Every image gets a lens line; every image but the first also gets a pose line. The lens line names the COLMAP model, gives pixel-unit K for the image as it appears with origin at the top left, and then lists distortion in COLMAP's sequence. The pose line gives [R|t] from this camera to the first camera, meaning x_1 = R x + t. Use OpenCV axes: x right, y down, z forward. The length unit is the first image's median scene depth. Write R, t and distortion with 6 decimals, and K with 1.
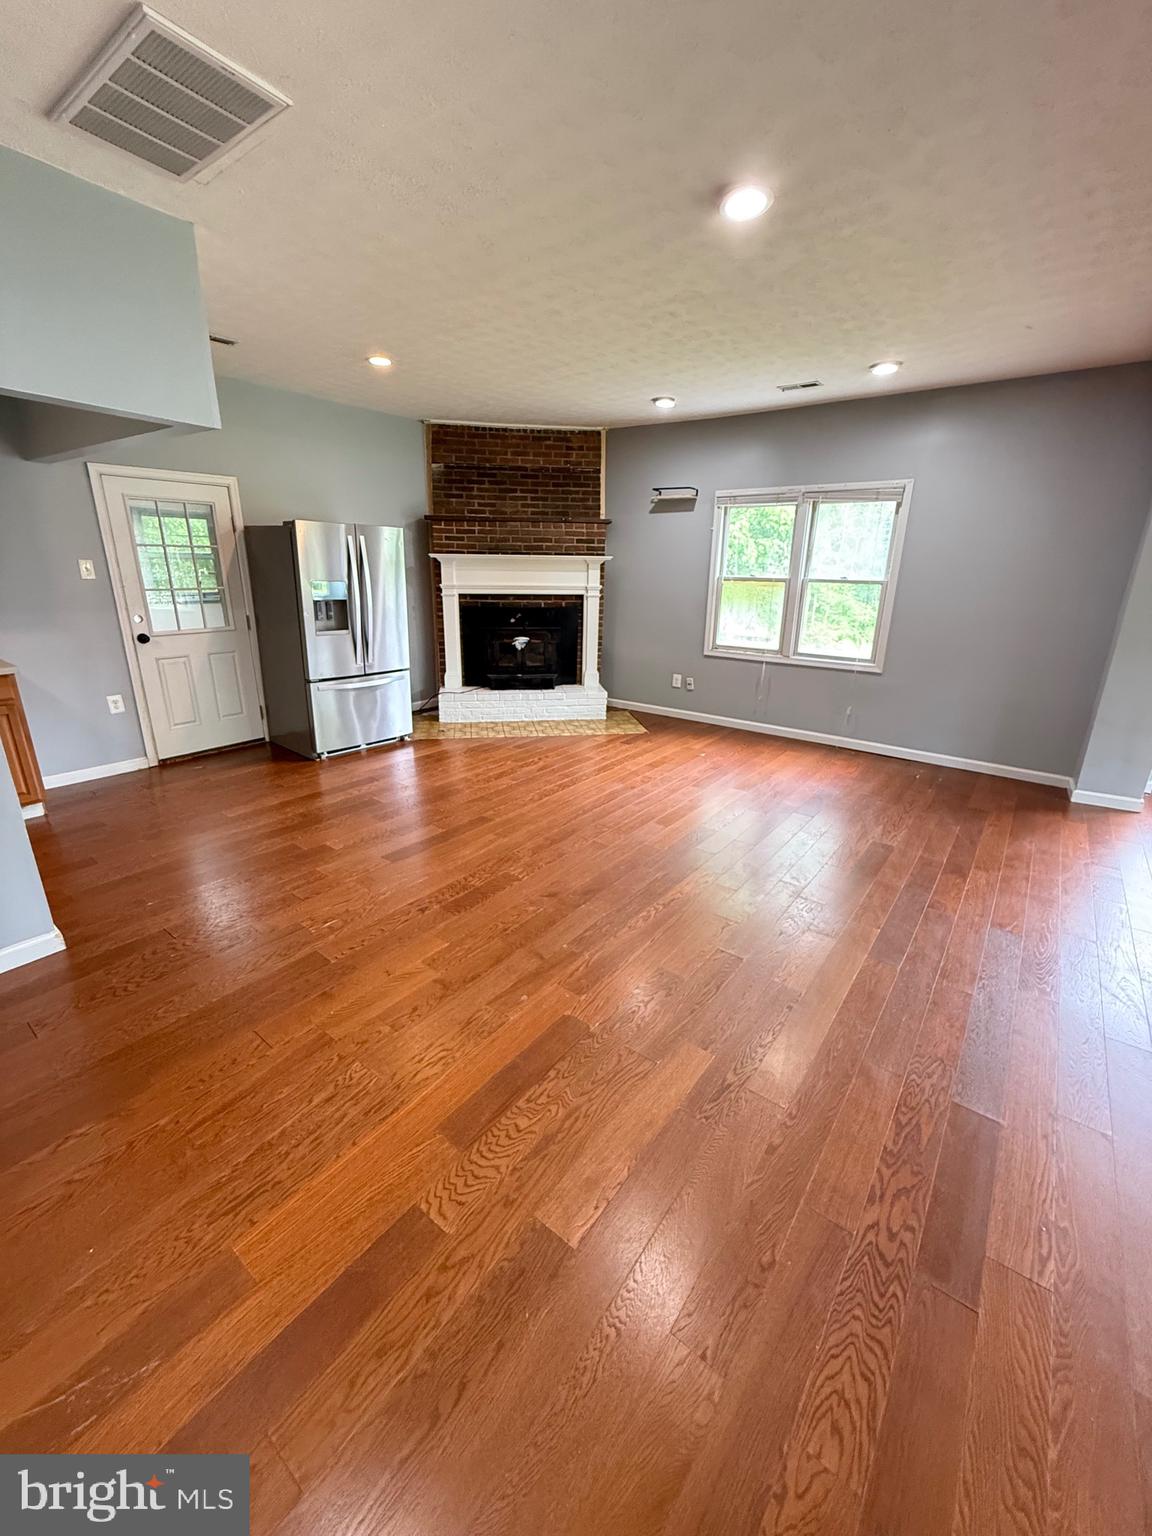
lens RADIAL K [[613.6, 0, 577.6], [0, 613.6, 764.8], [0, 0, 1]] dist [-0.001867, 0.001214]
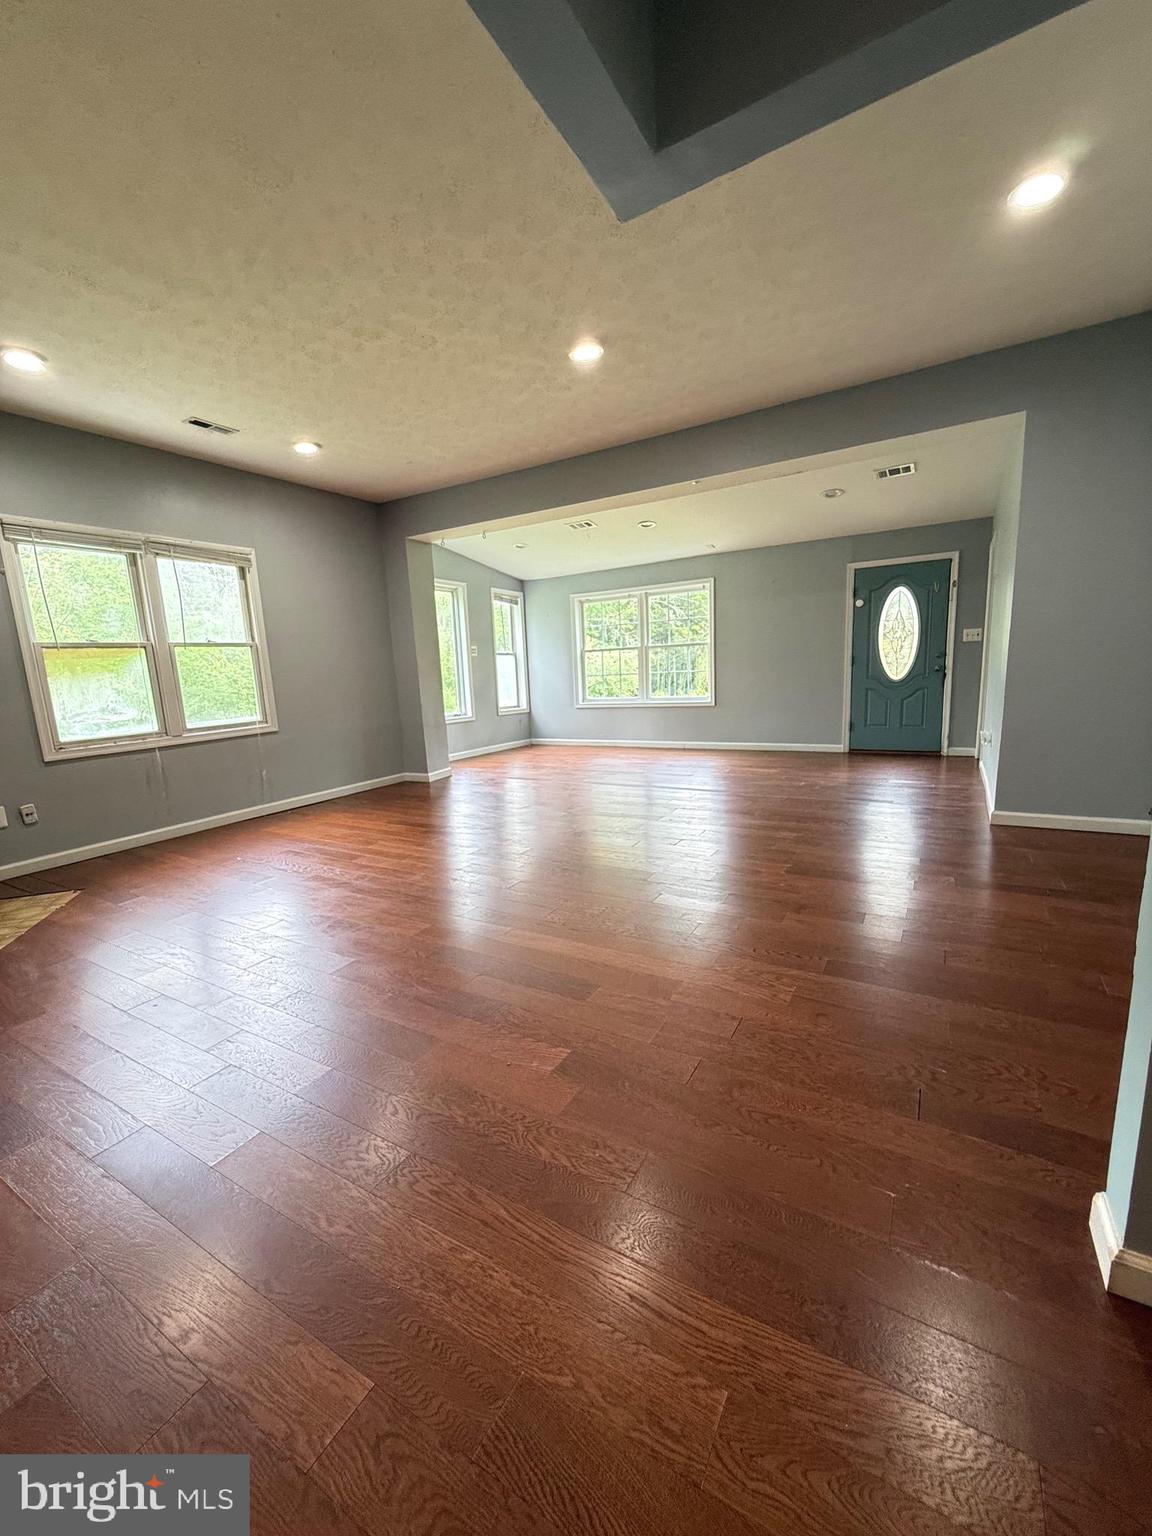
lens RADIAL K [[613.6, 0, 576.3], [0, 613.6, 777.9], [0, 0, 1]] dist [-0.001867, 0.001214]
pose [[-0.117006, -0.191718, 0.974450, -0.518204], [0.353115, 0.909043, 0.221250, -0.117085], [-0.928235, 0.369980, -0.038665, 0.550059]]
